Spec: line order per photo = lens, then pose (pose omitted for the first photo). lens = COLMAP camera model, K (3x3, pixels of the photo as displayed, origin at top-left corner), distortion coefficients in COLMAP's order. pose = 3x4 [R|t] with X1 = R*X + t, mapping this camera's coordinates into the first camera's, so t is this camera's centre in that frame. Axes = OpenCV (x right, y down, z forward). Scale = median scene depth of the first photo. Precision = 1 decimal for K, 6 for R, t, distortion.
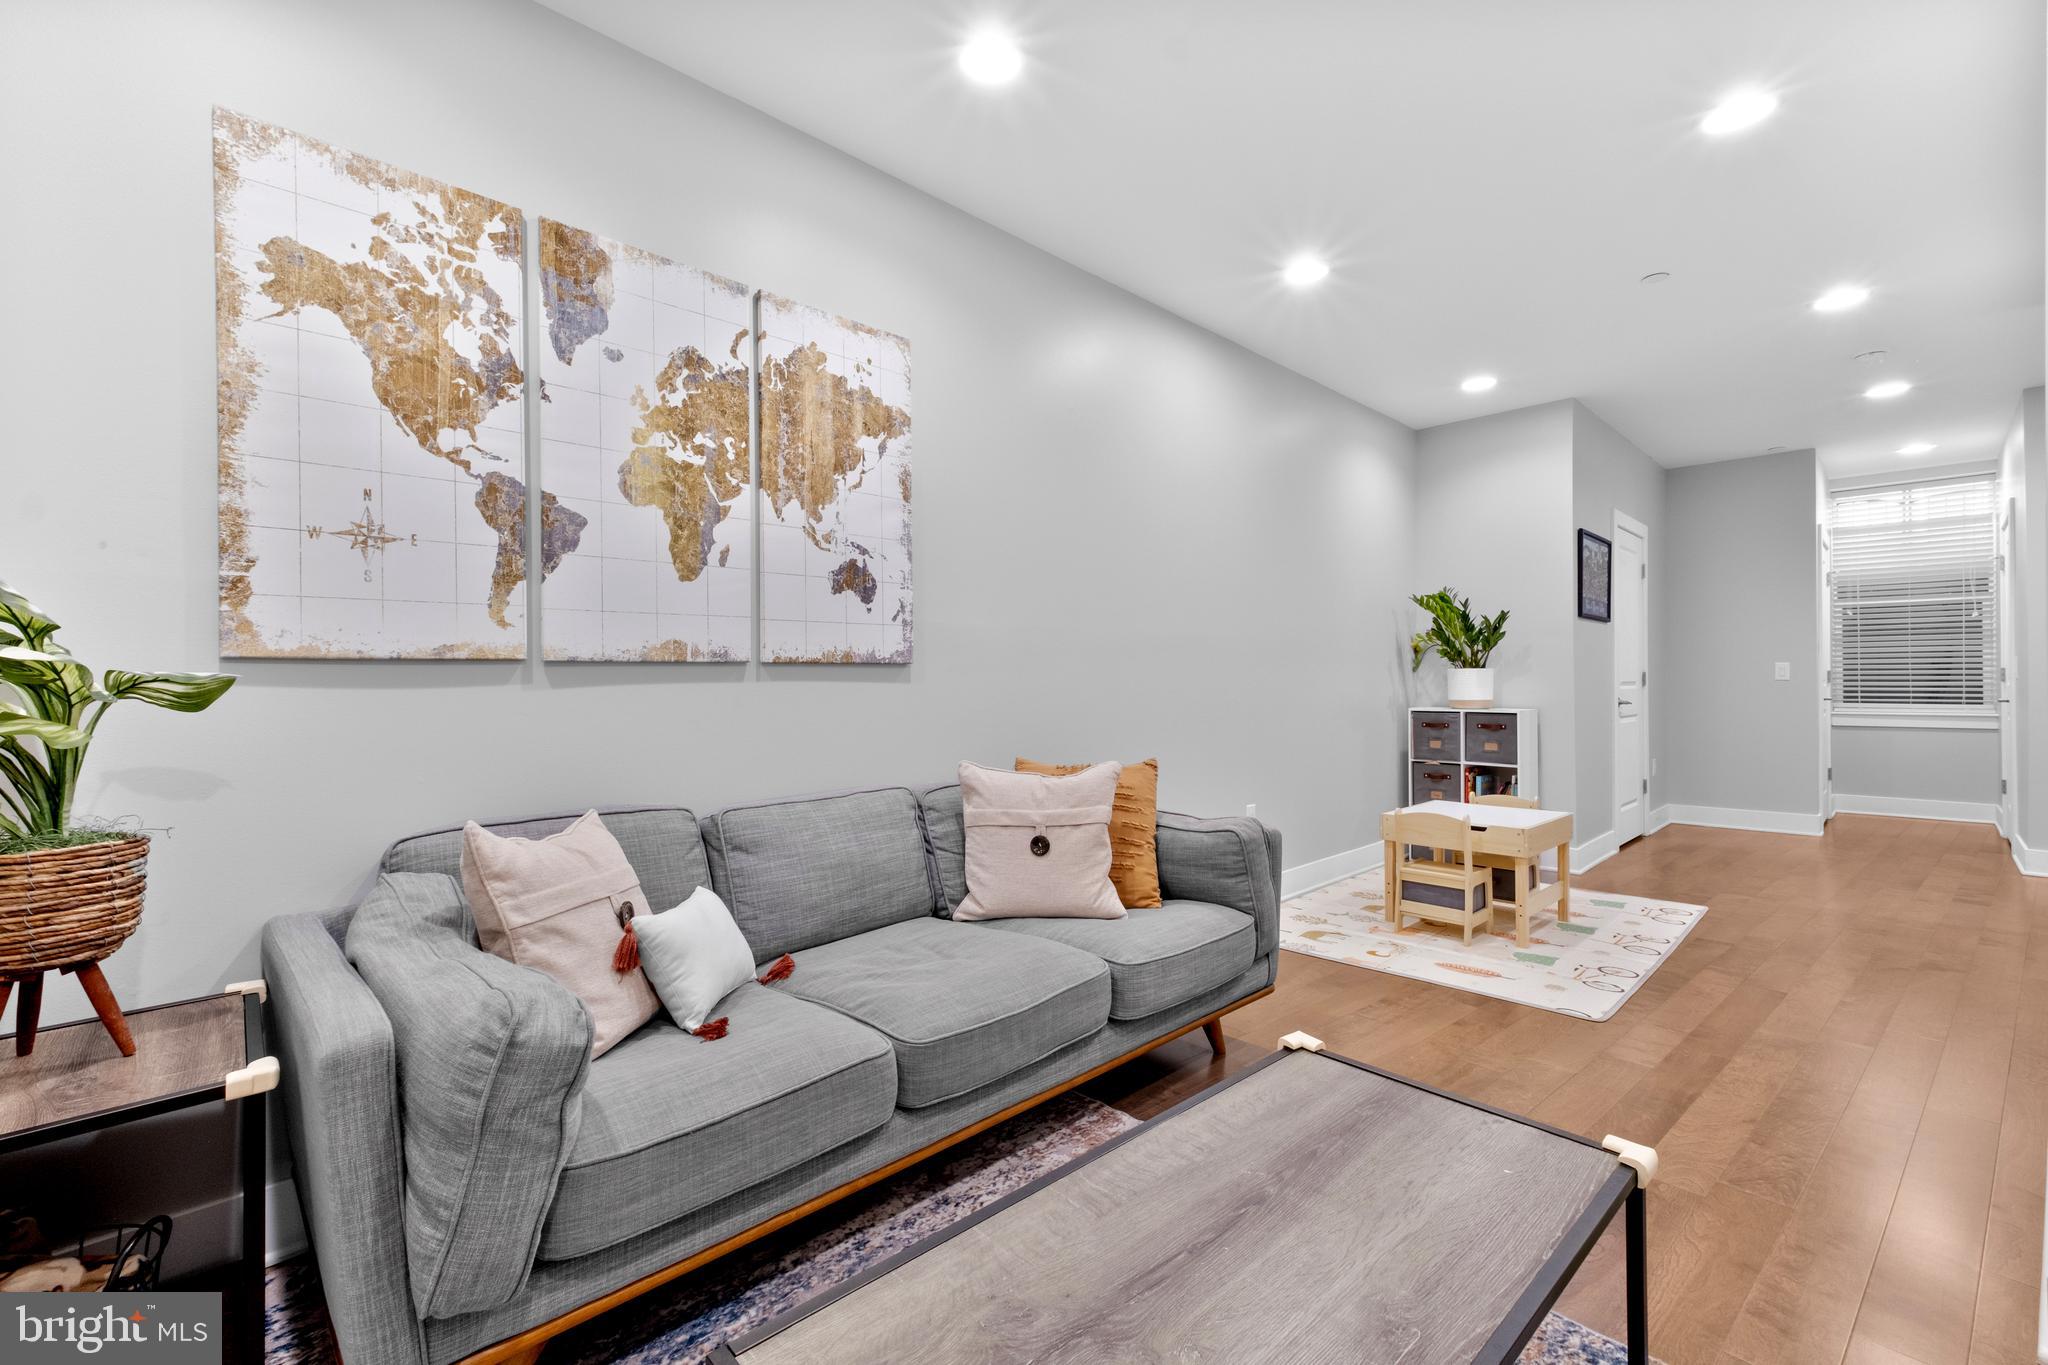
lens RADIAL K [[885.5, 0, 1007.9], [0, 885.5, 682.8], [0, 0, 1]] dist [-0.006991, -0.000232]
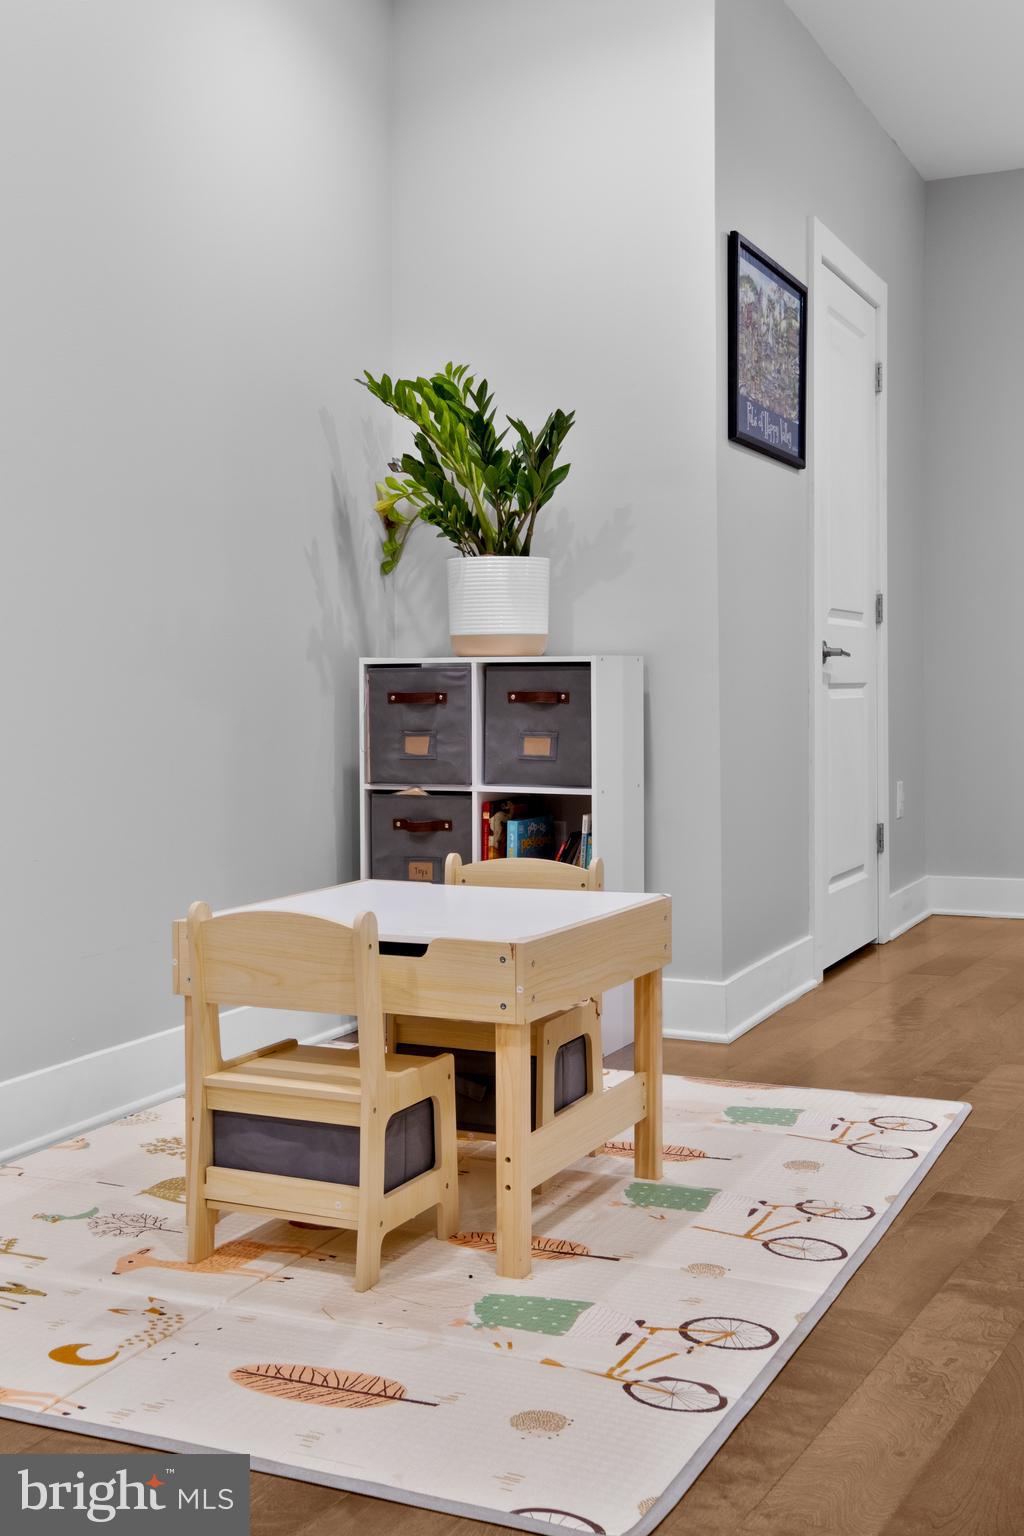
lens RADIAL K [[1567.6, 0, 516.4], [0, 1567.6, 763.5], [0, 0, 1]] dist [-0.008793, 0.000000]
pose [[0.939431, -0.016303, 0.342349, 0.320131], [0.007507, 0.999607, 0.027001, 0.067063], [-0.342655, -0.022796, 0.939185, 0.357015]]
